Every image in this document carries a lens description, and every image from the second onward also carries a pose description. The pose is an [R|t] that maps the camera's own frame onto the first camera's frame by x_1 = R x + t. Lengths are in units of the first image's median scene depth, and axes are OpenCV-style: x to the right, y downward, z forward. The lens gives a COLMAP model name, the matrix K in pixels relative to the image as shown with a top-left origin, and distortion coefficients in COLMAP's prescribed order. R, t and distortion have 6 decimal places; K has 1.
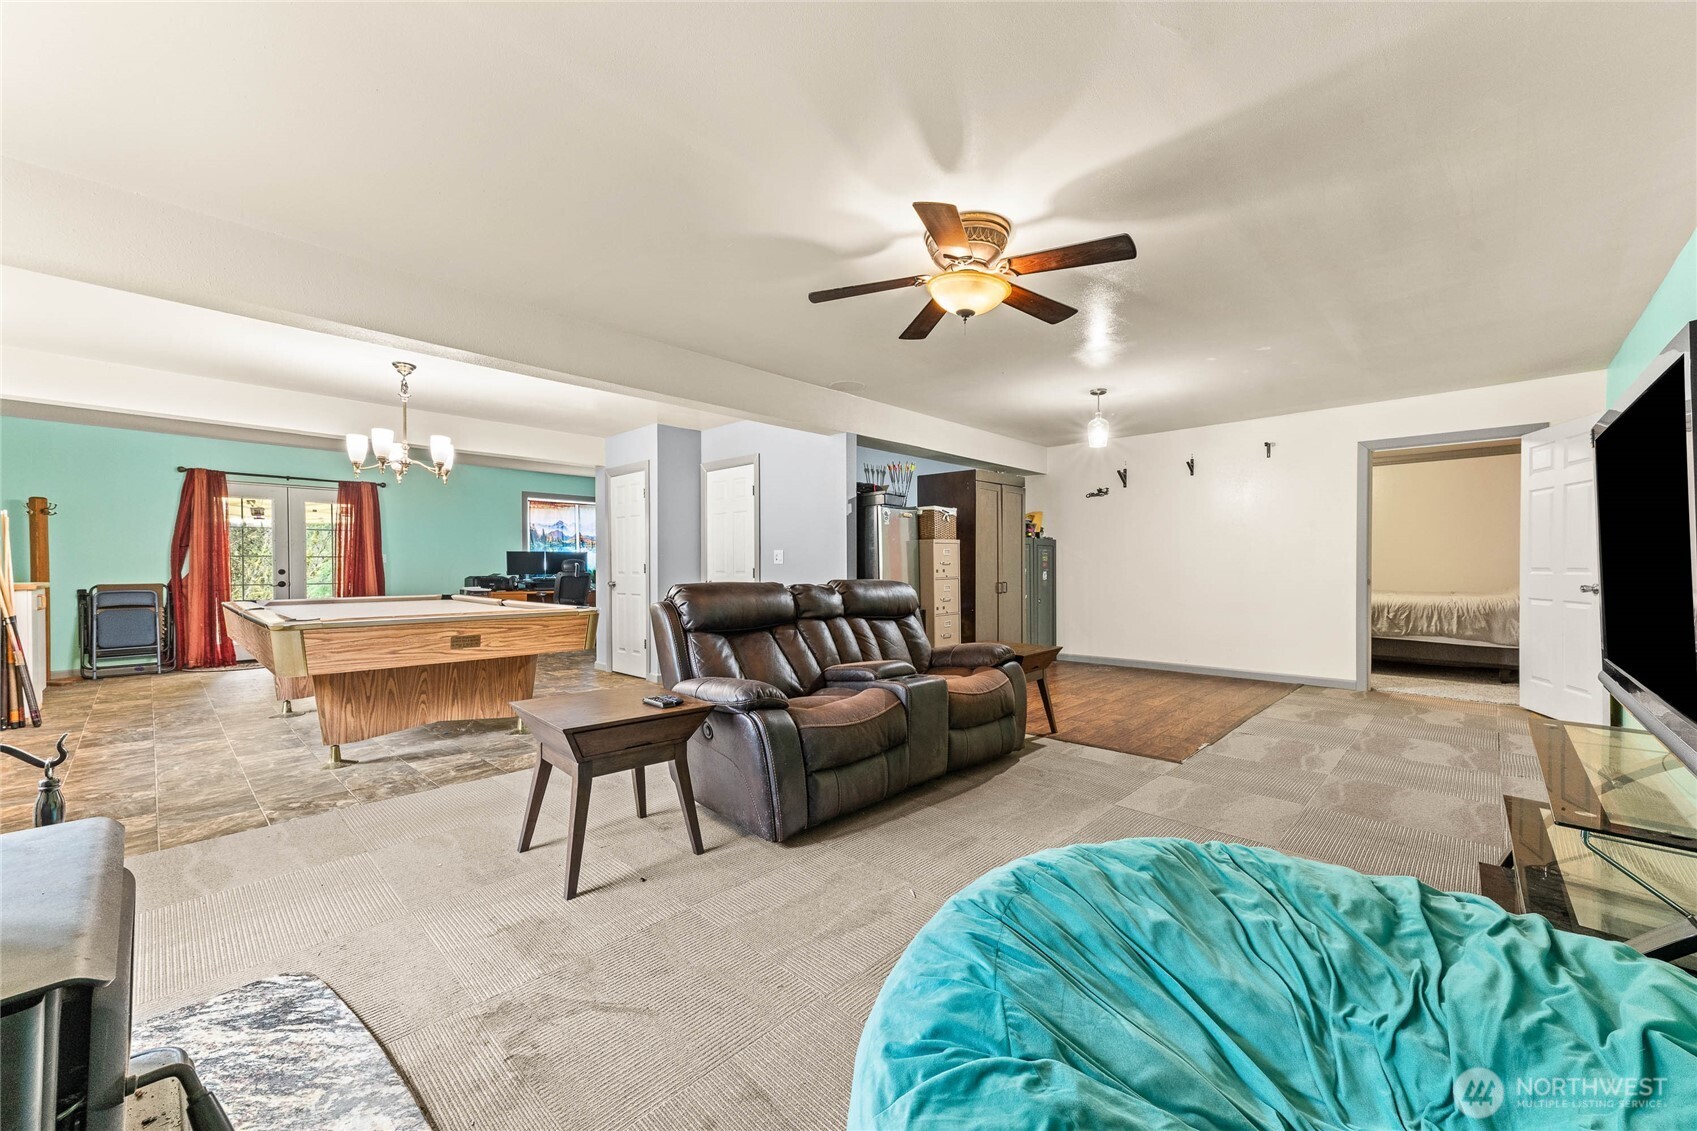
lens RADIAL K [[654.7, 0, 856.0], [0, 654.7, 568.1], [0, 0, 1]] dist [0.021713, 0.000290]
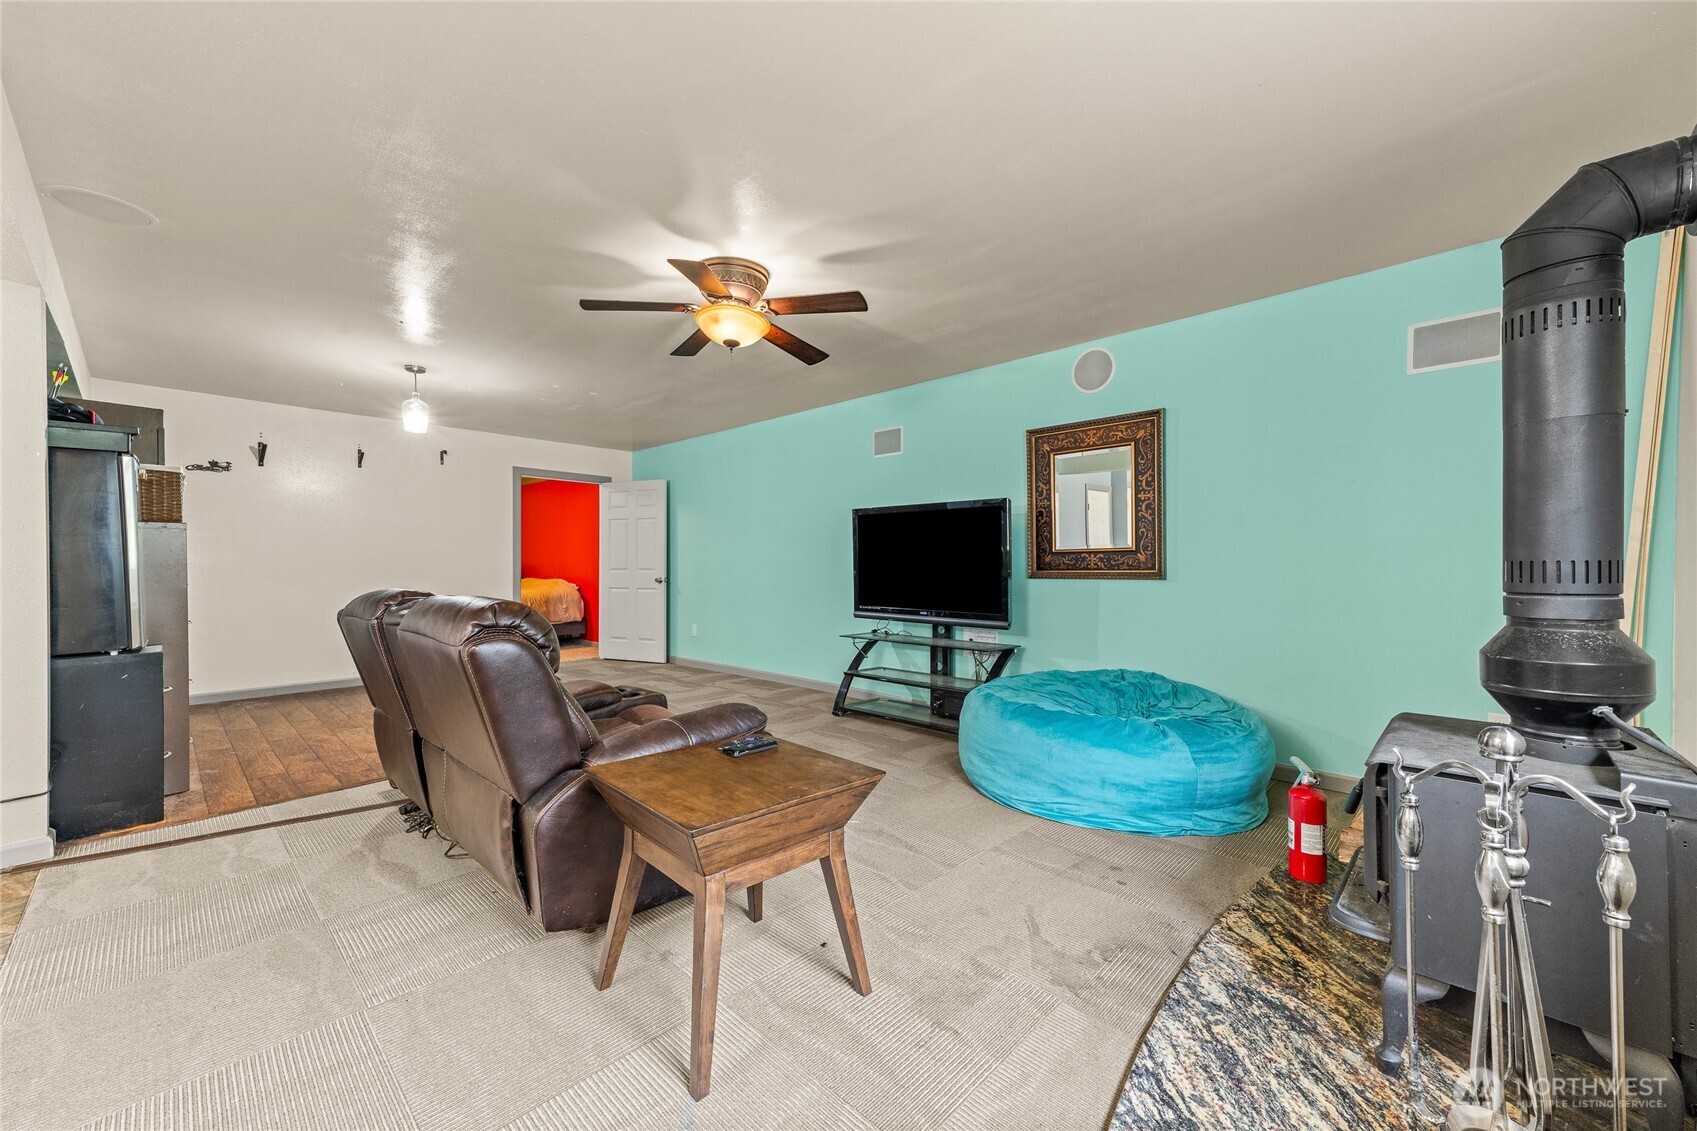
lens RADIAL K [[654.7, 0, 844.9], [0, 654.7, 564.8], [0, 0, 1]] dist [0.021713, 0.000290]
pose [[0.011384, 0.003759, 0.999928, -1.689238], [0.003342, 0.999987, -0.003798, -0.008107], [-0.999930, 0.003385, 0.011371, 1.404444]]
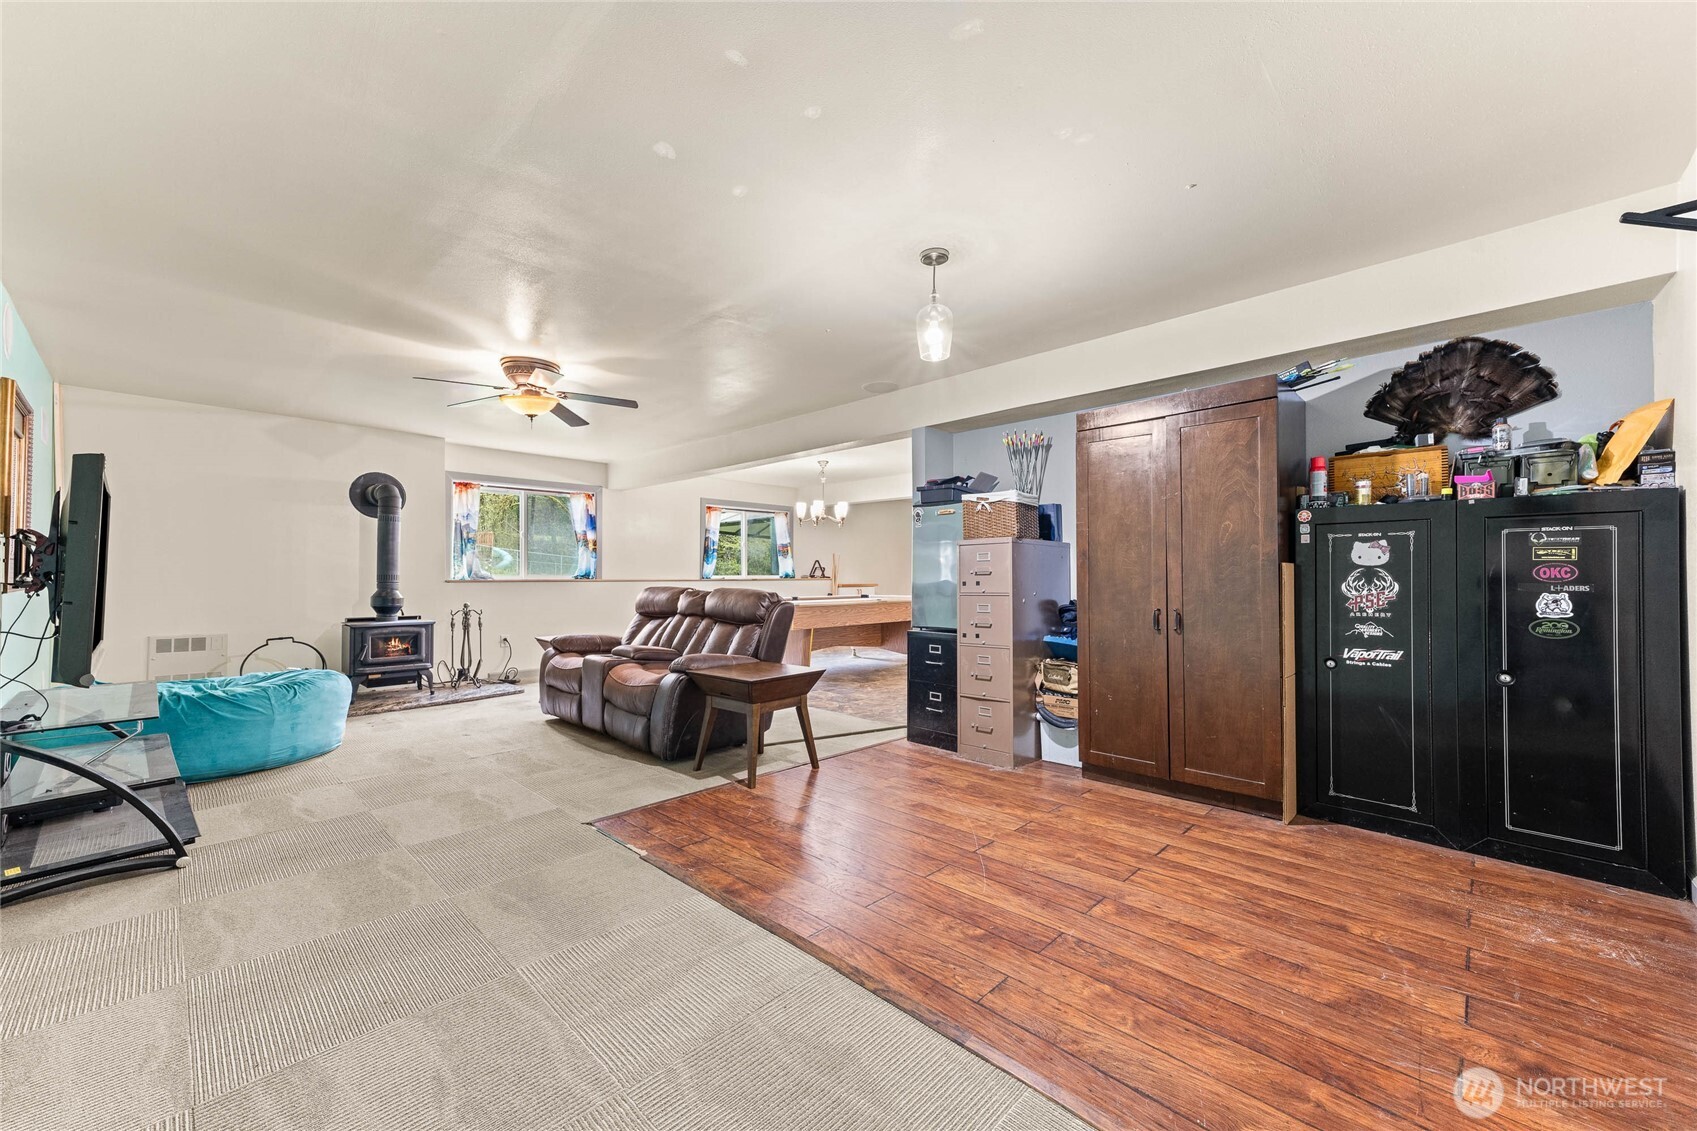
lens RADIAL K [[654.7, 0, 844.0], [0, 654.7, 571.6], [0, 0, 1]] dist [0.021713, 0.000290]
pose [[-0.015820, -0.009795, -0.999827, 1.330498], [-0.002552, 0.999949, -0.009756, -0.000211], [0.999872, 0.002397, -0.015844, 1.373646]]
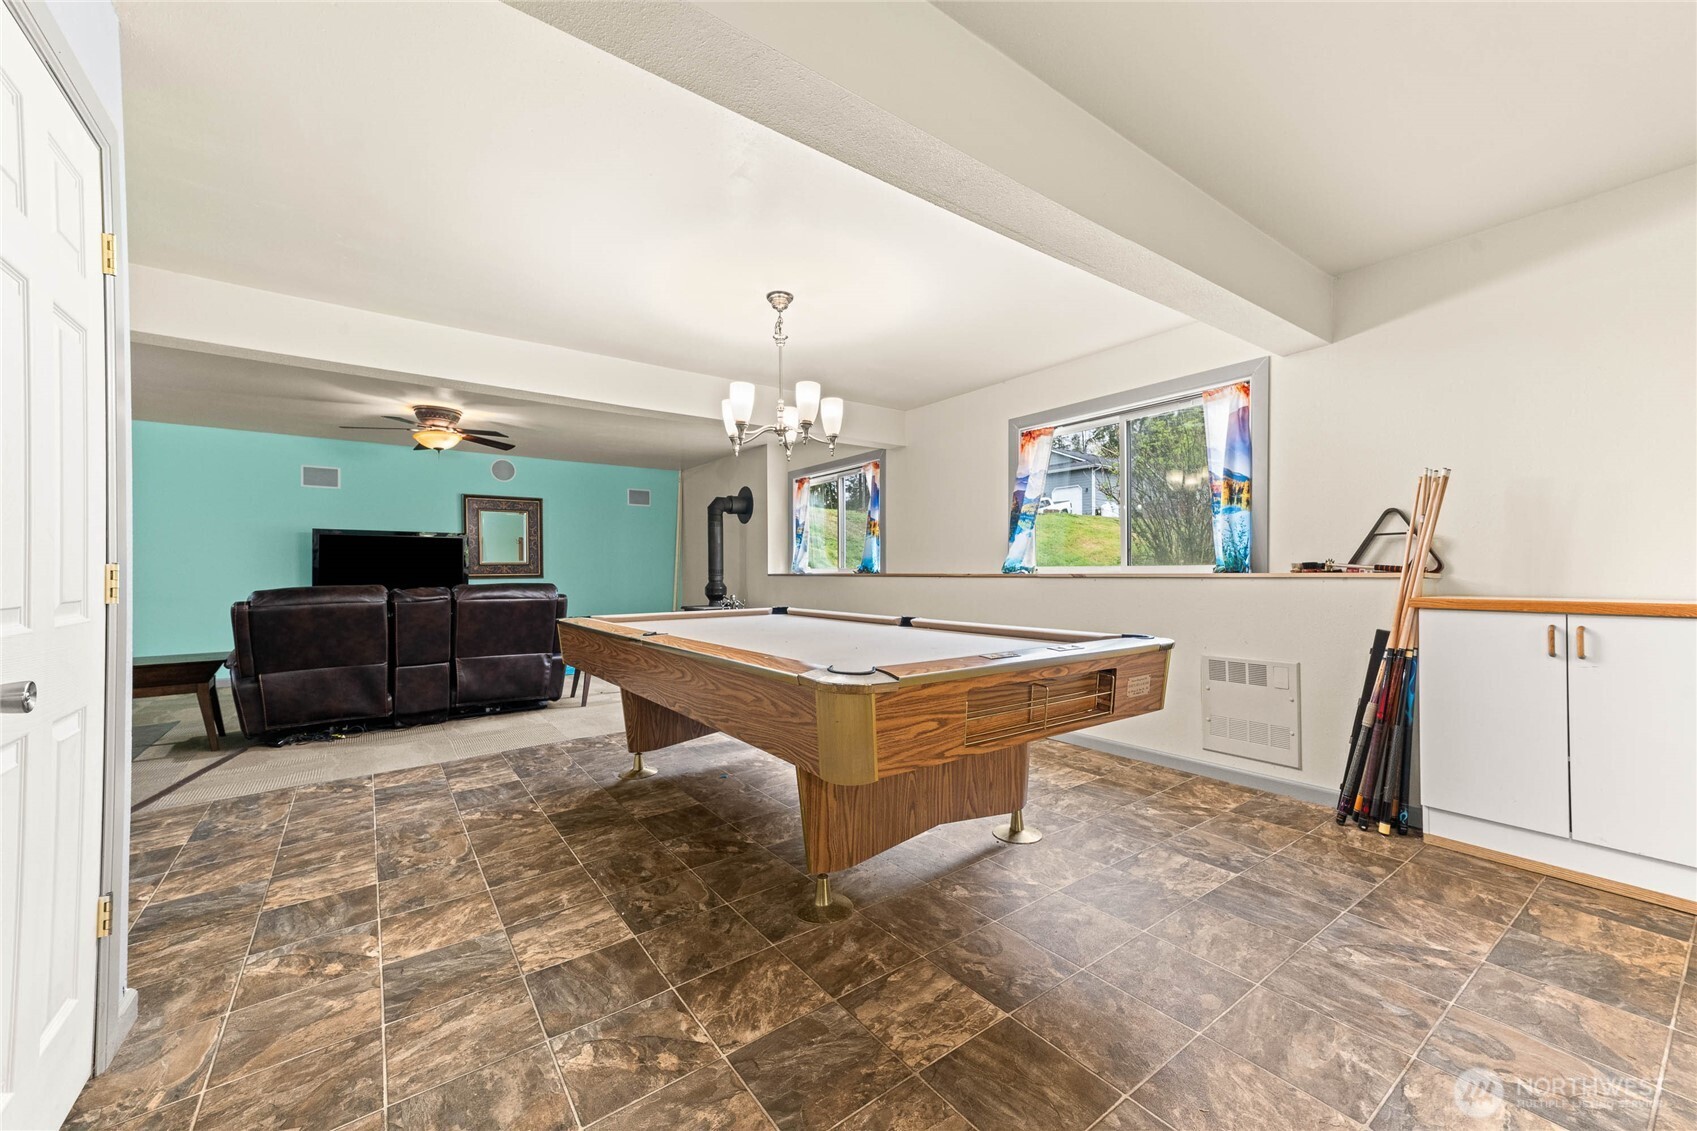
lens RADIAL K [[654.7, 0, 836.0], [0, 654.7, 566.7], [0, 0, 1]] dist [0.021713, 0.000290]
pose [[-0.981533, 0.008080, 0.191122, -1.929962], [0.007476, 0.999965, -0.003881, -0.008853], [-0.191147, -0.002381, -0.981559, 2.413515]]
